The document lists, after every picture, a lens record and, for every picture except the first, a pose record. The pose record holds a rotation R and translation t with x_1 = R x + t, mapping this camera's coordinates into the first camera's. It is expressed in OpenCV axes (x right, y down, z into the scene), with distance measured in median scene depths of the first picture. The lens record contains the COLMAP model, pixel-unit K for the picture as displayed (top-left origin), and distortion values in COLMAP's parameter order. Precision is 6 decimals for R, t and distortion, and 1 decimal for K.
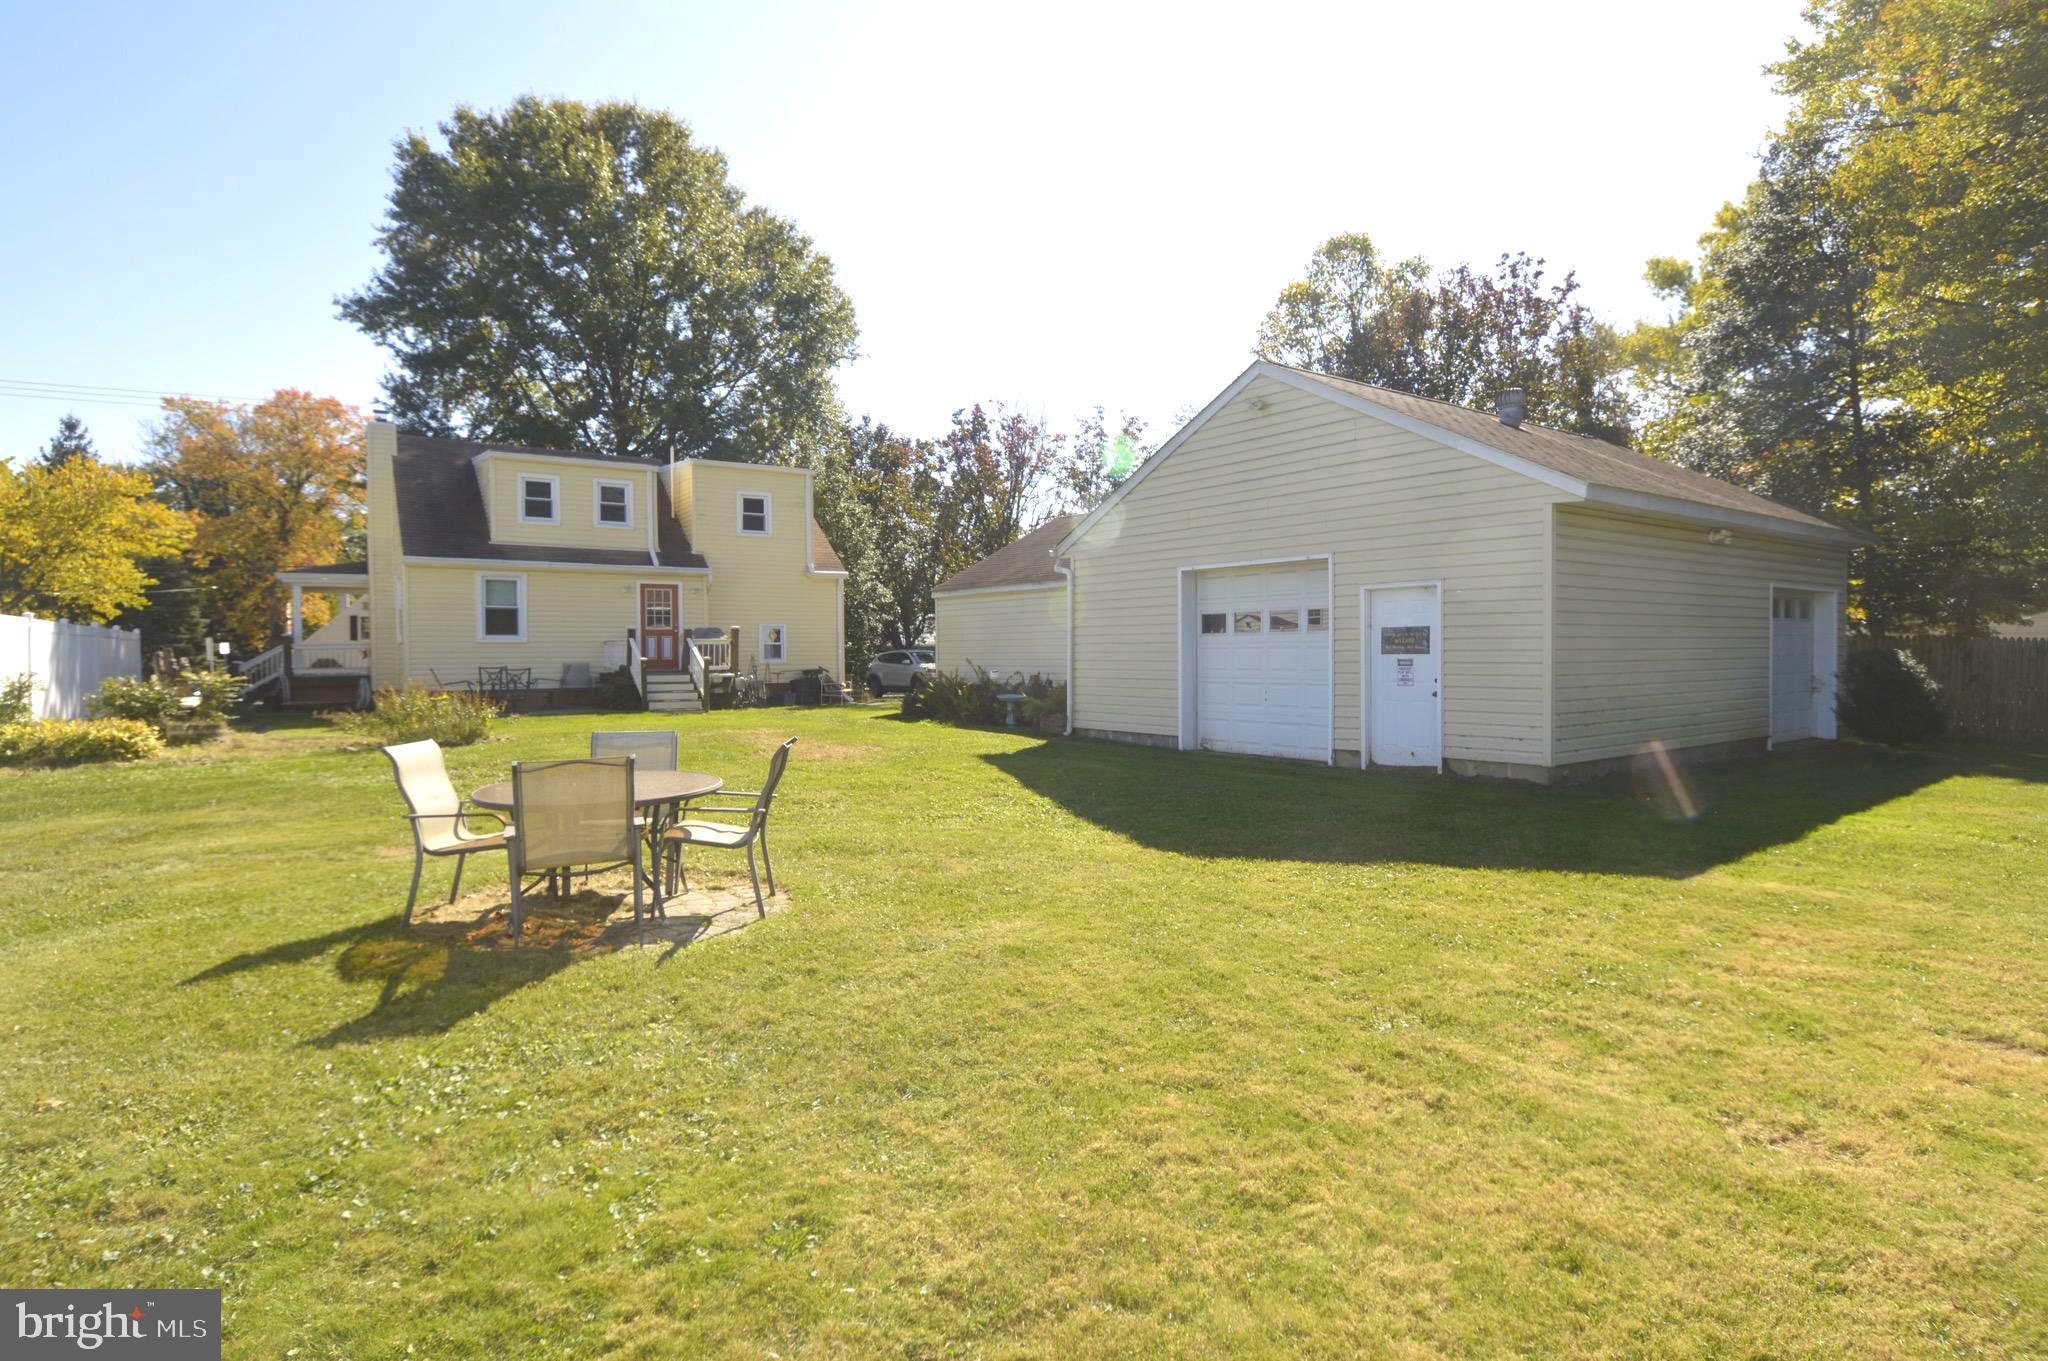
lens RADIAL K [[1106.1, 0, 1061.9], [0, 1106.1, 689.2], [0, 0, 1]] dist [0.010435, -0.019885]
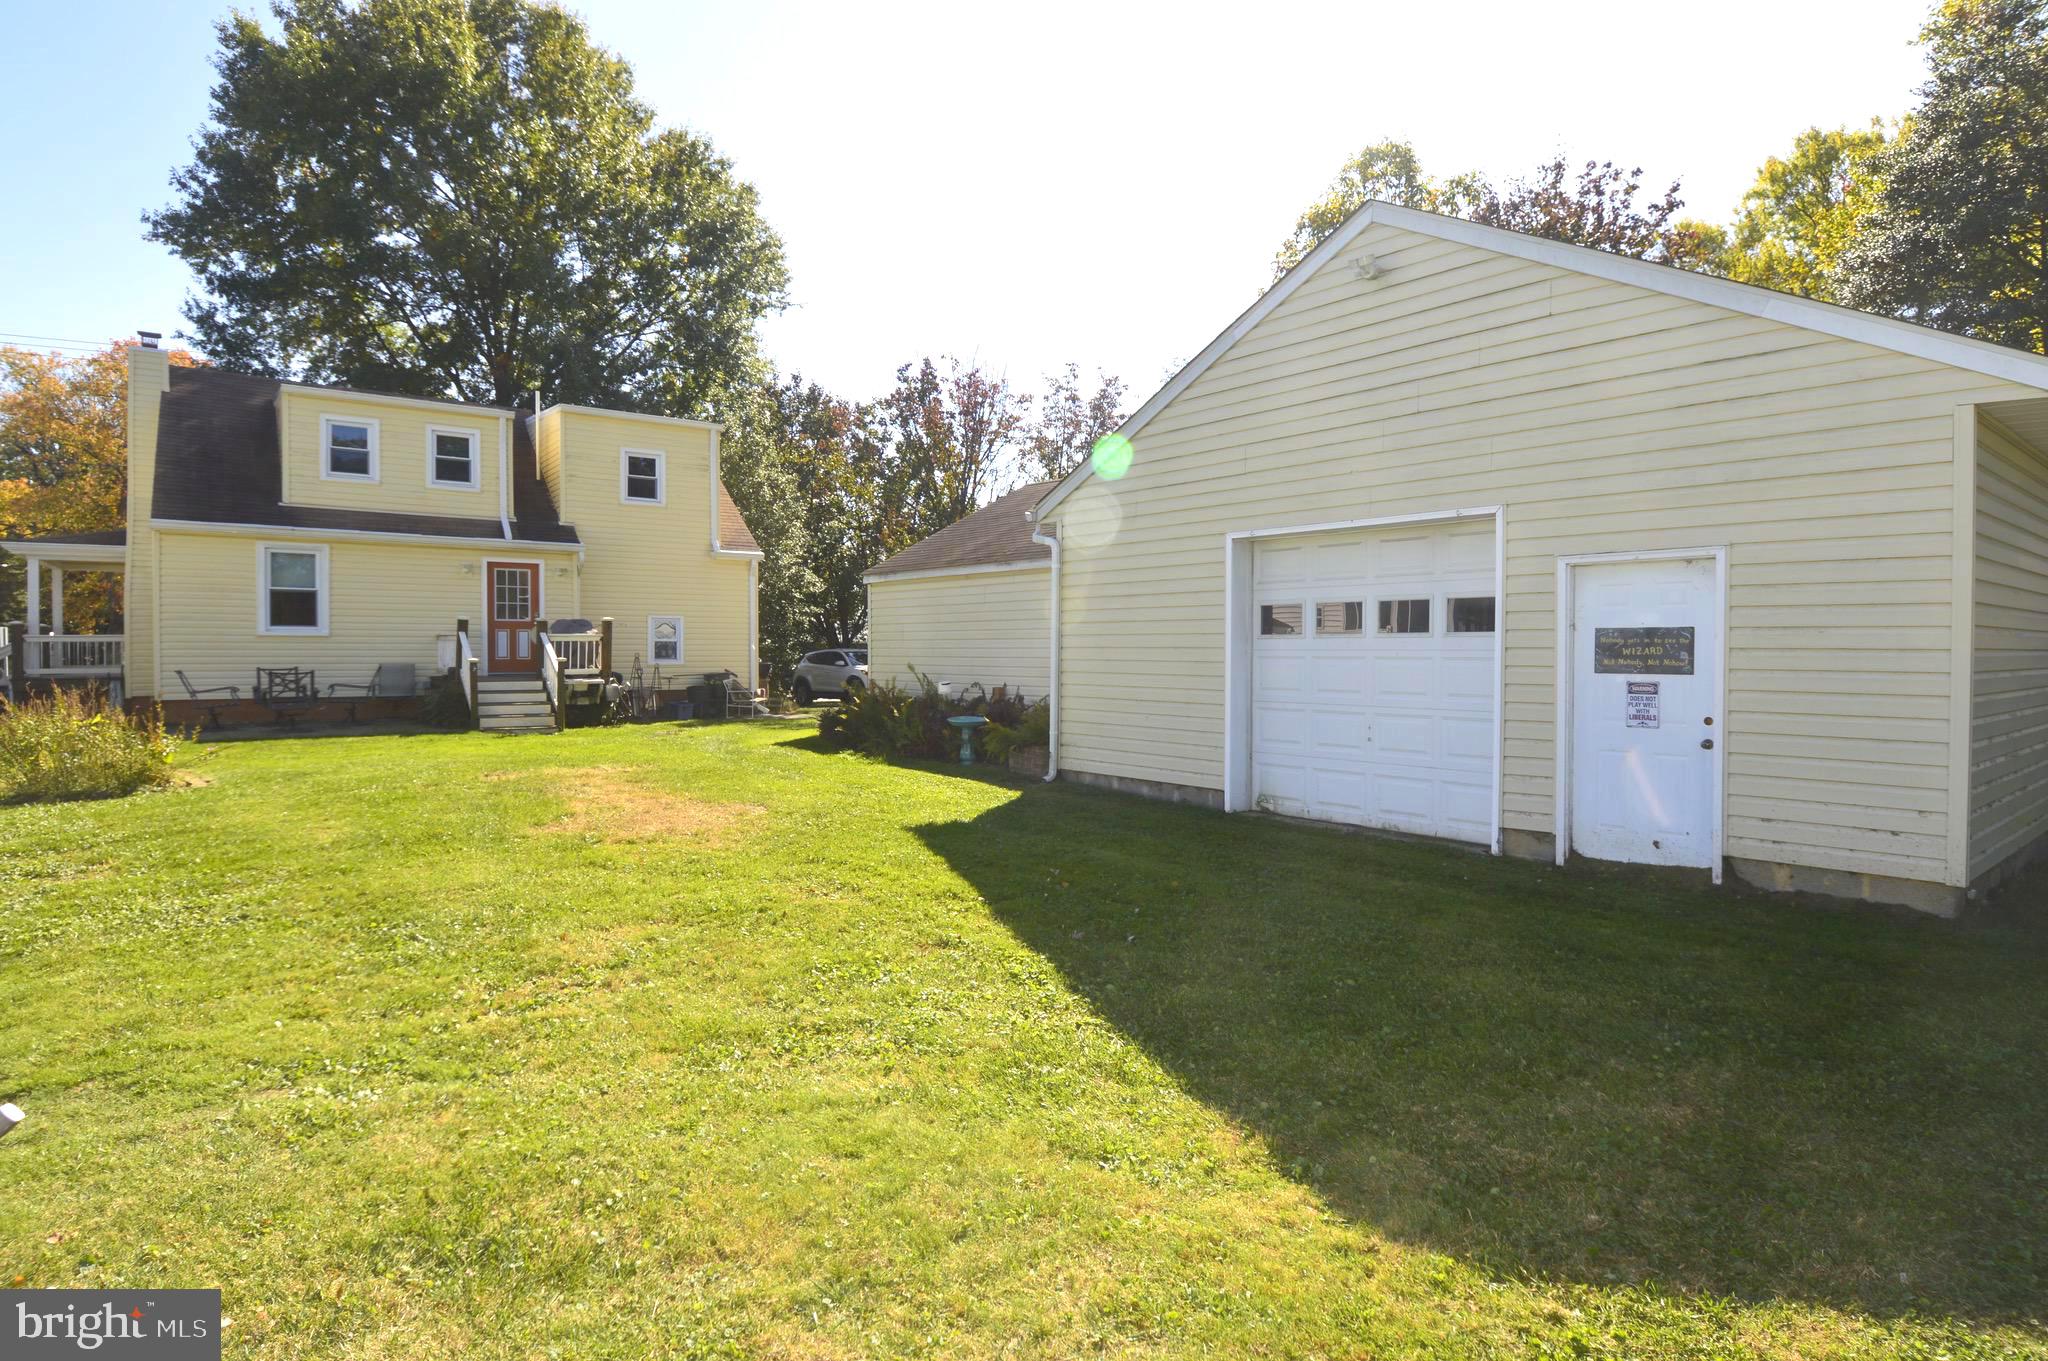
lens RADIAL K [[1106.1, 0, 1061.8], [0, 1106.1, 686.2], [0, 0, 1]] dist [0.010435, -0.019885]
pose [[0.998965, 0.008754, 0.044624, -0.011676], [-0.008713, 0.999961, -0.001109, -0.010014], [-0.044632, 0.000719, 0.999003, 0.194999]]
